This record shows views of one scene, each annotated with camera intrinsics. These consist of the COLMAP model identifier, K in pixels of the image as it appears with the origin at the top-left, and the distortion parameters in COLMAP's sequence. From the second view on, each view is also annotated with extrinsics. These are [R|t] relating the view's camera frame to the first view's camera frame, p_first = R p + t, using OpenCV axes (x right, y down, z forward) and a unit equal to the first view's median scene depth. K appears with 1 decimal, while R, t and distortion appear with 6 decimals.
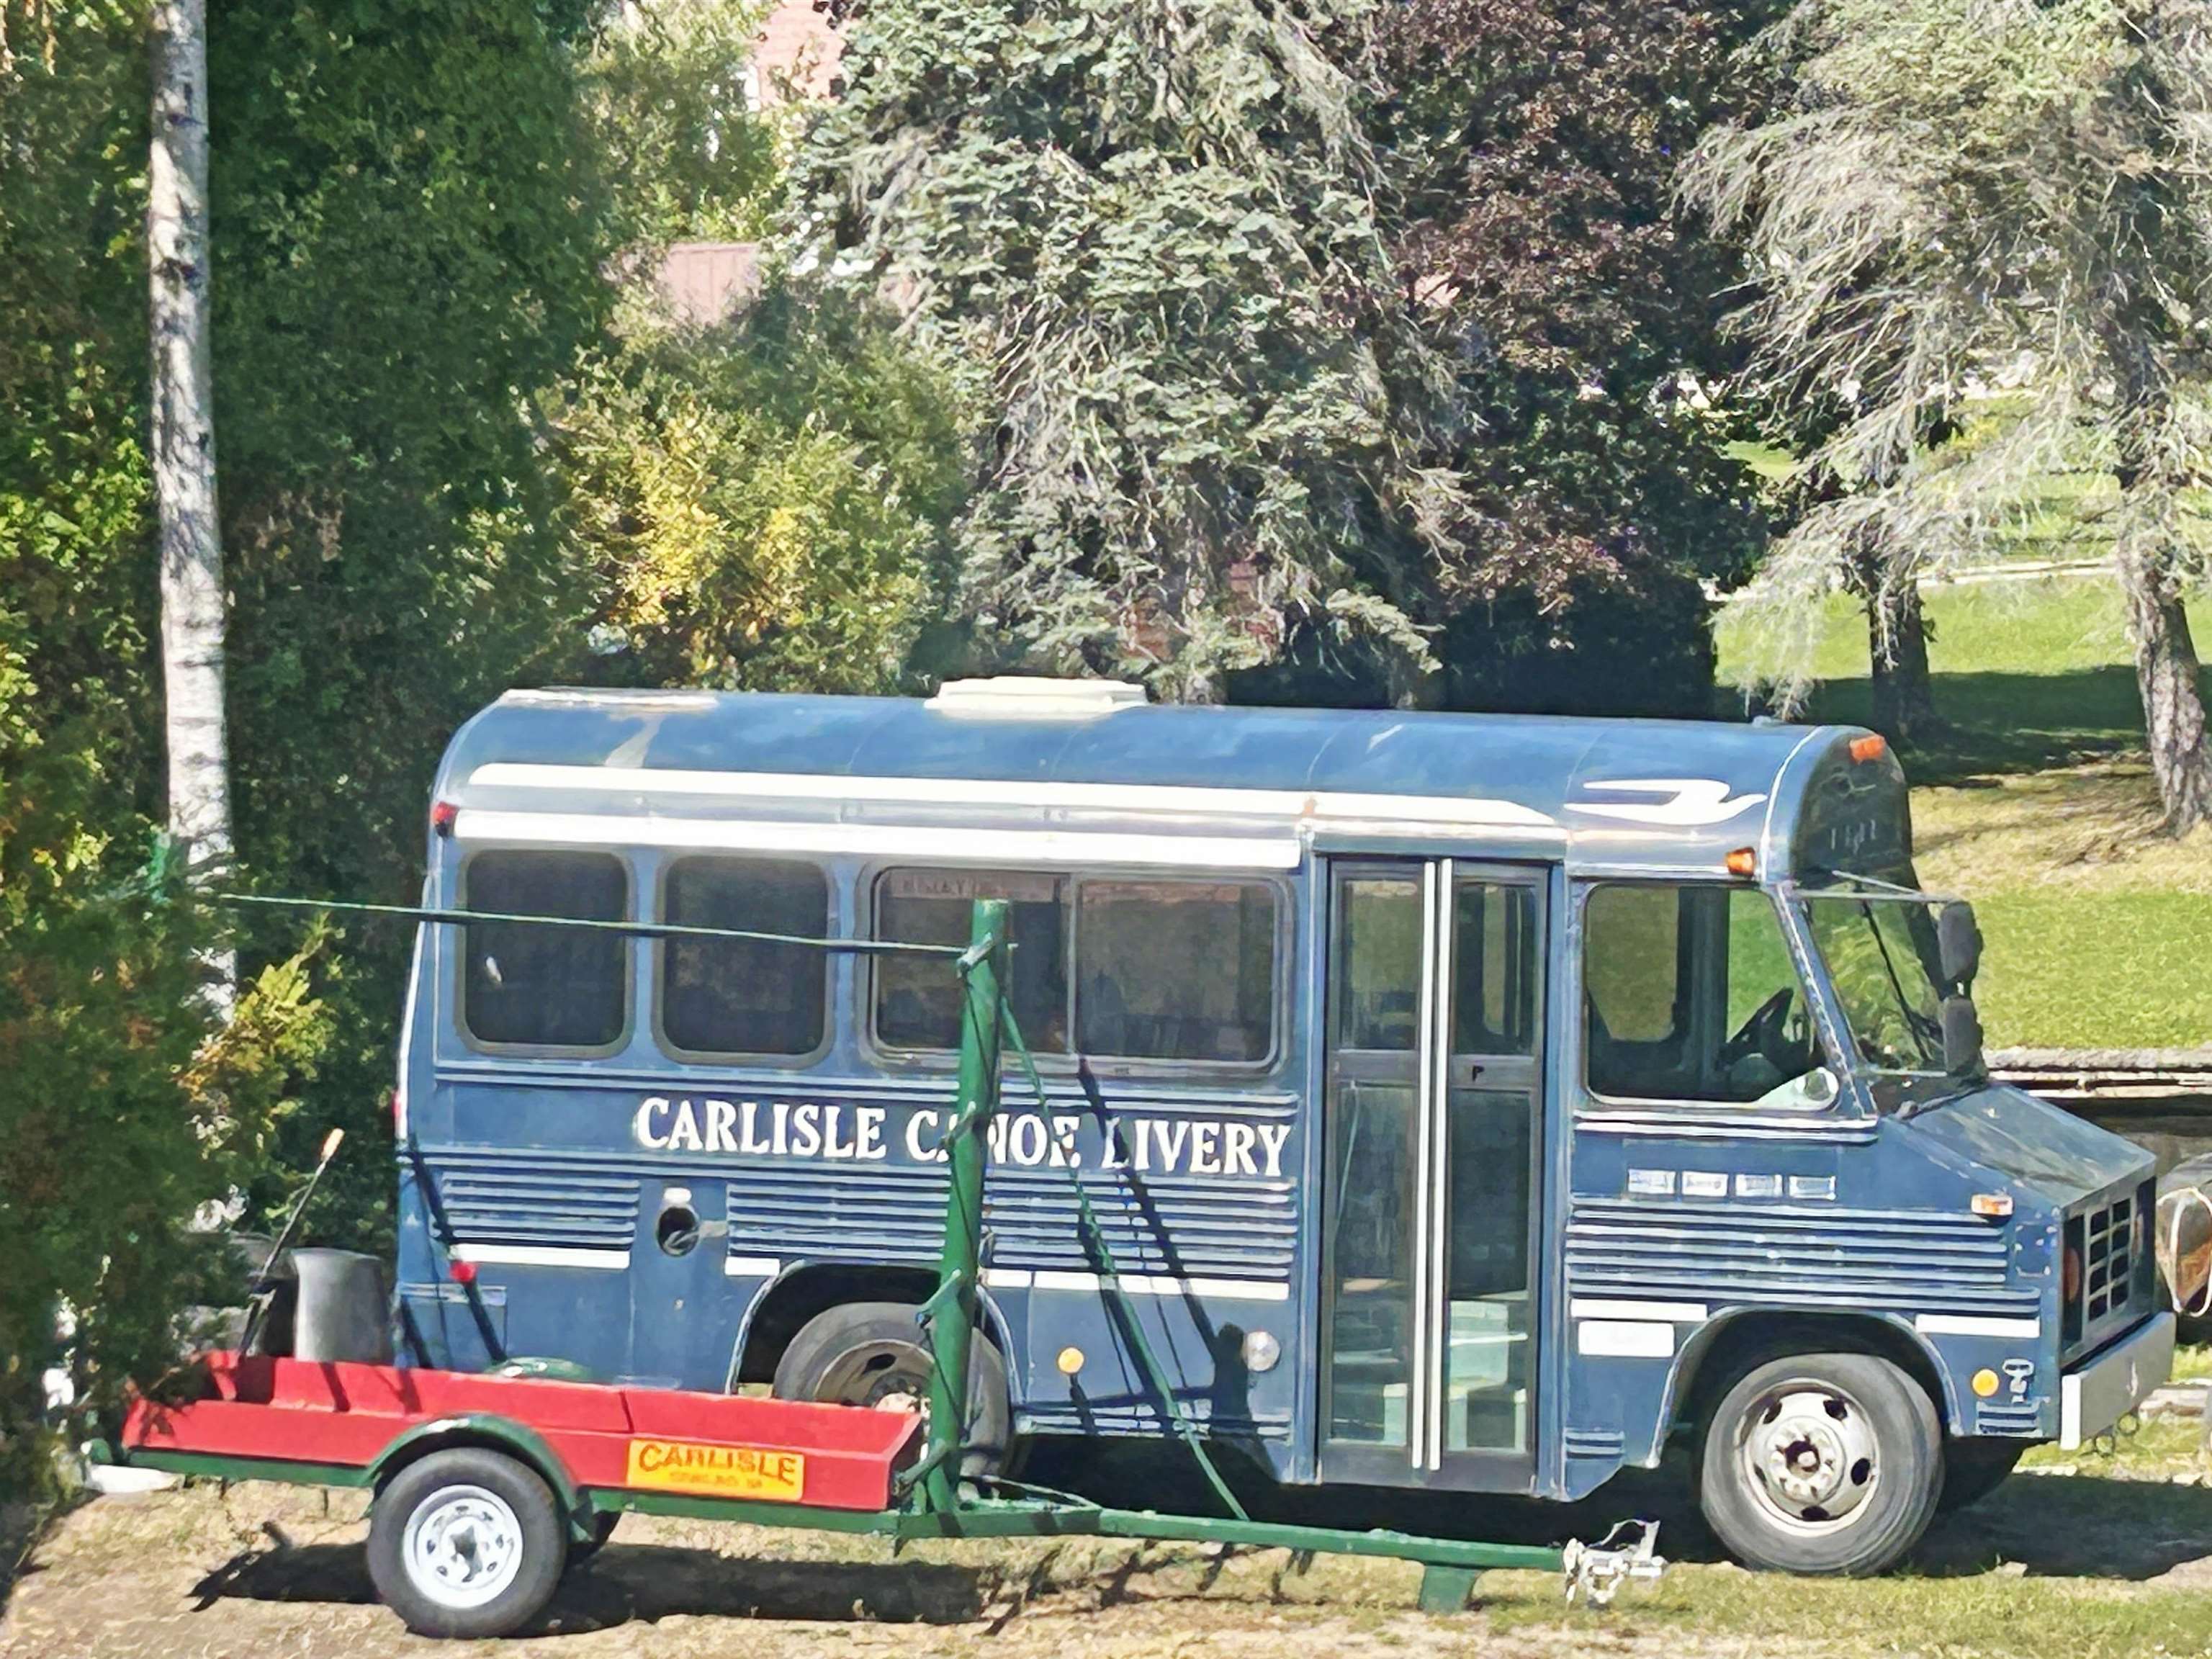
lens RADIAL K [[8558.7, 0, 1105.7], [0, 8558.7, 830.0], [0, 0, 1]] dist [0.196365, 0.000000]
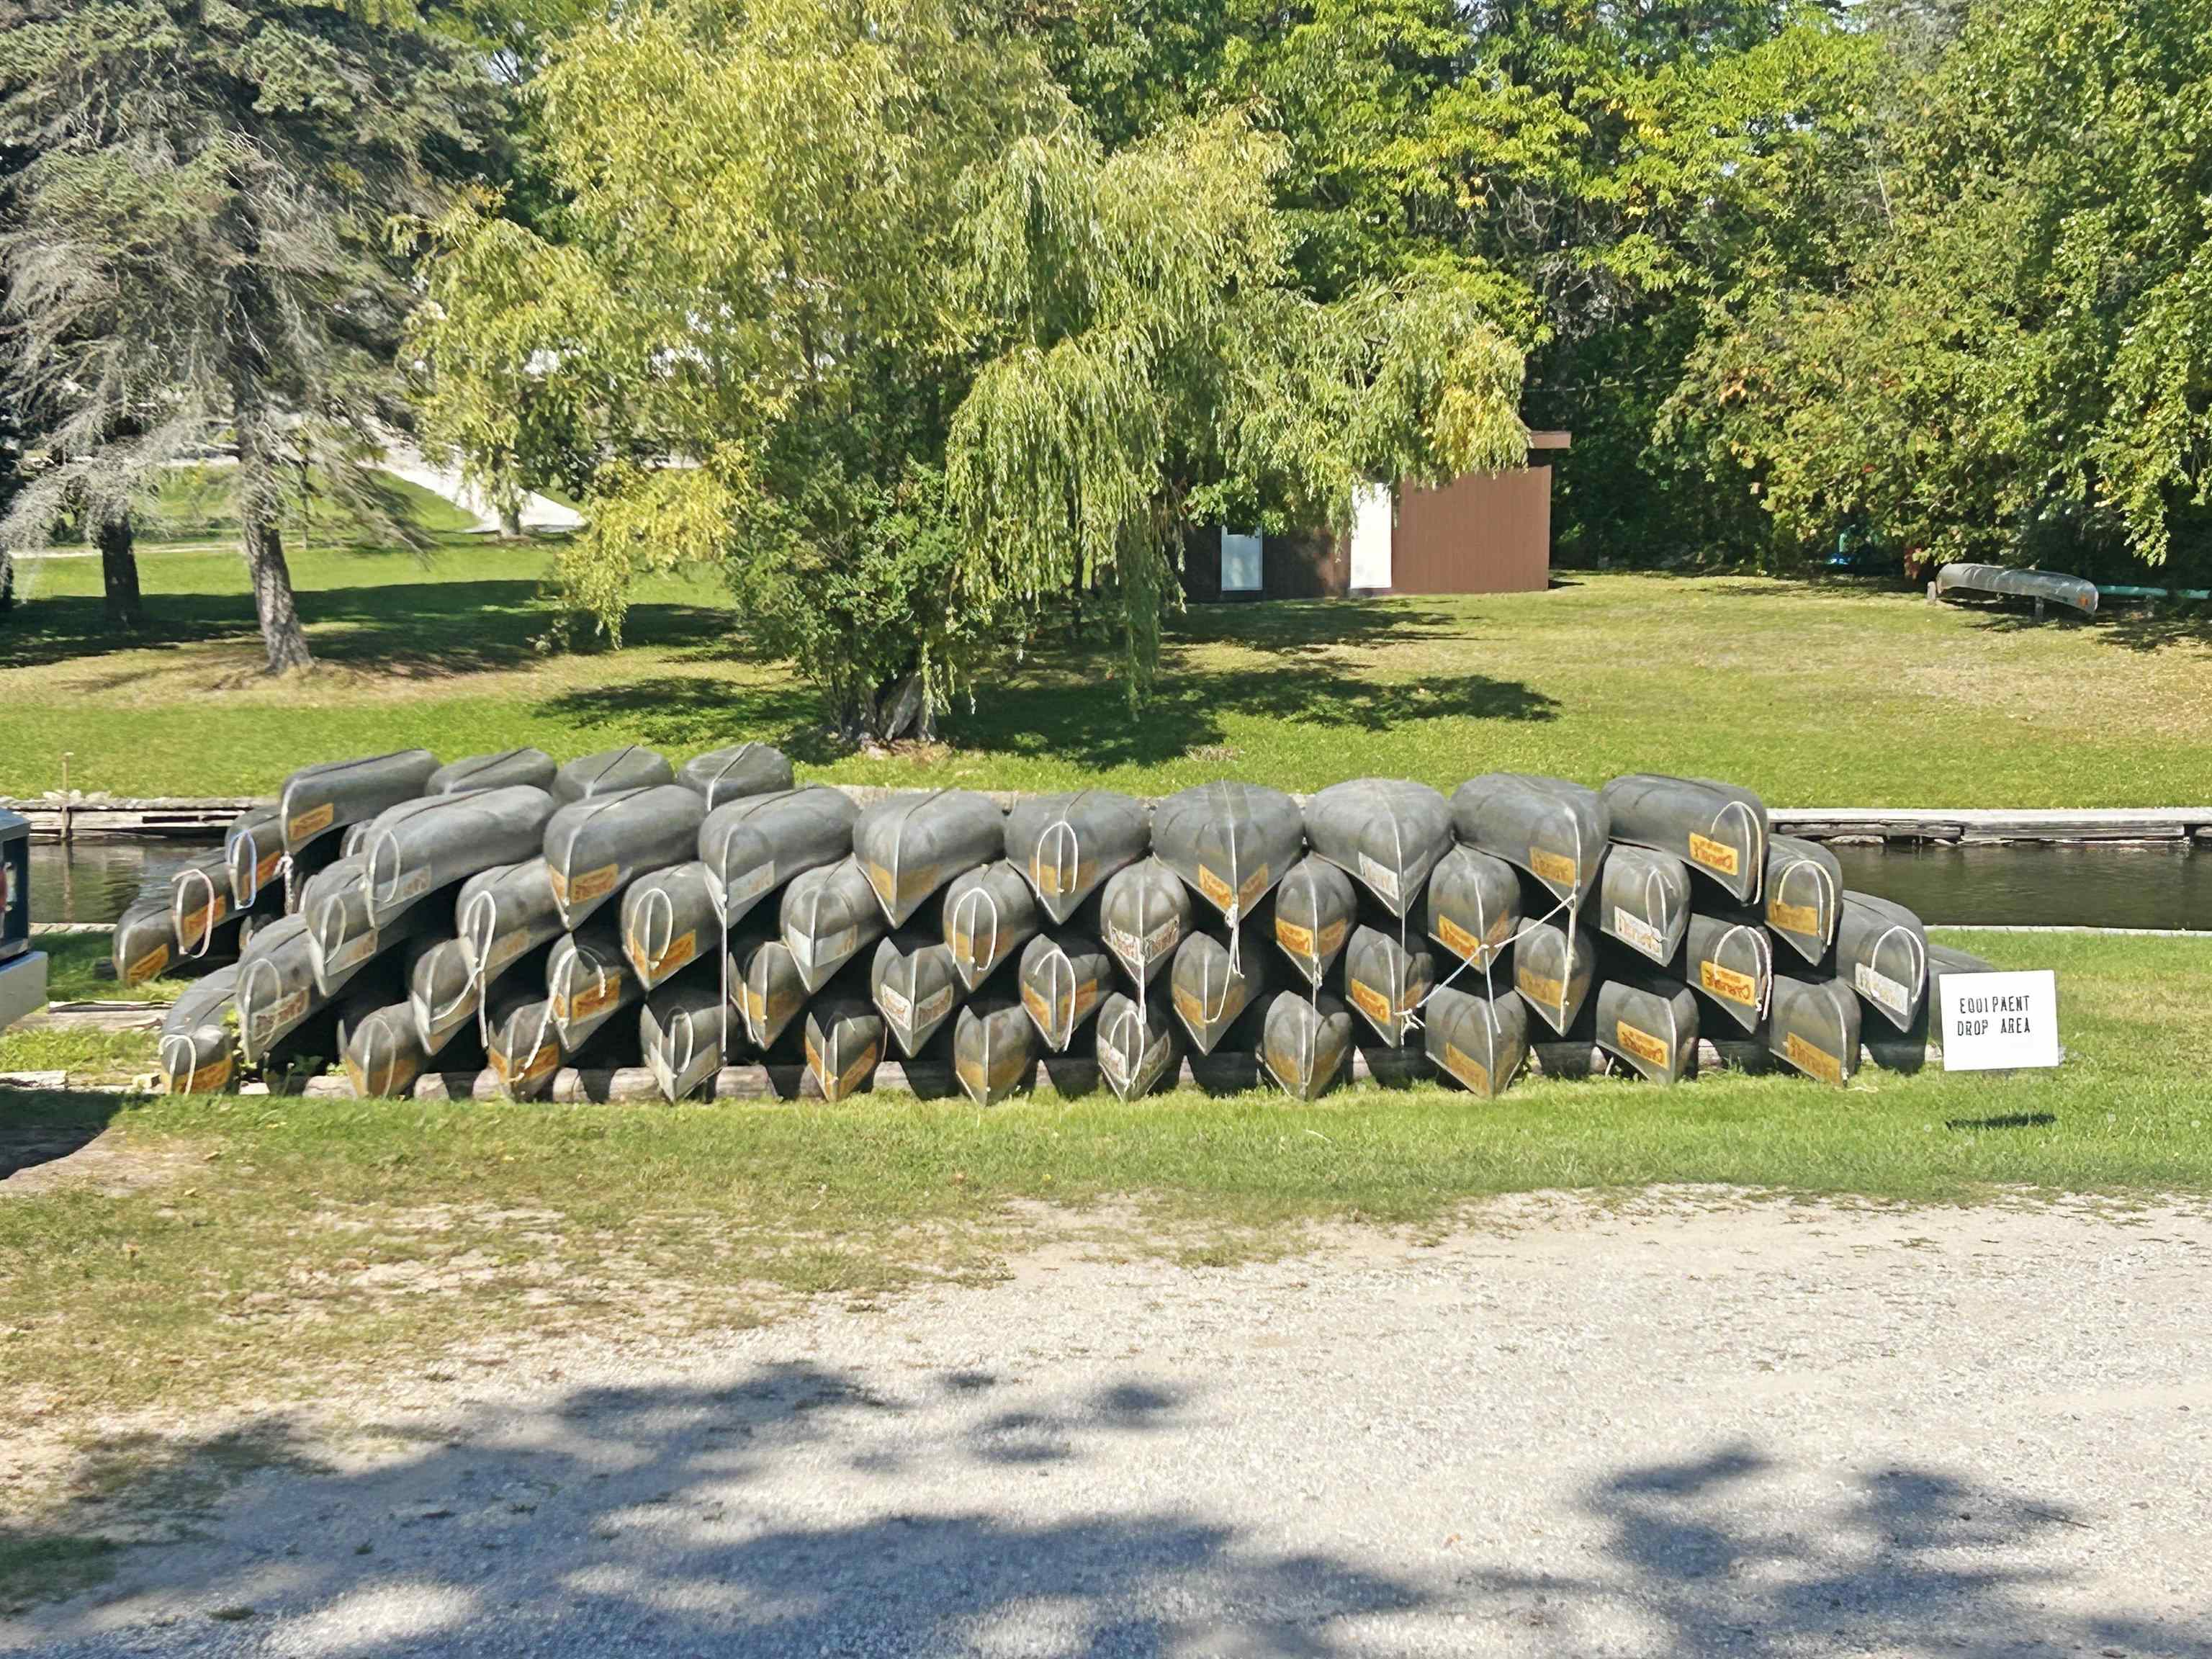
lens RADIAL K [[4124.9, 0, 1105.5], [0, 4124.9, 829.5], [0, 0, 1]] dist [-0.040448, 0.000000]
pose [[0.956370, -0.014057, 0.291819, 0.047559], [0.006917, 0.999651, 0.025485, 0.012389], [-0.292075, -0.022355, 0.956134, 0.196228]]
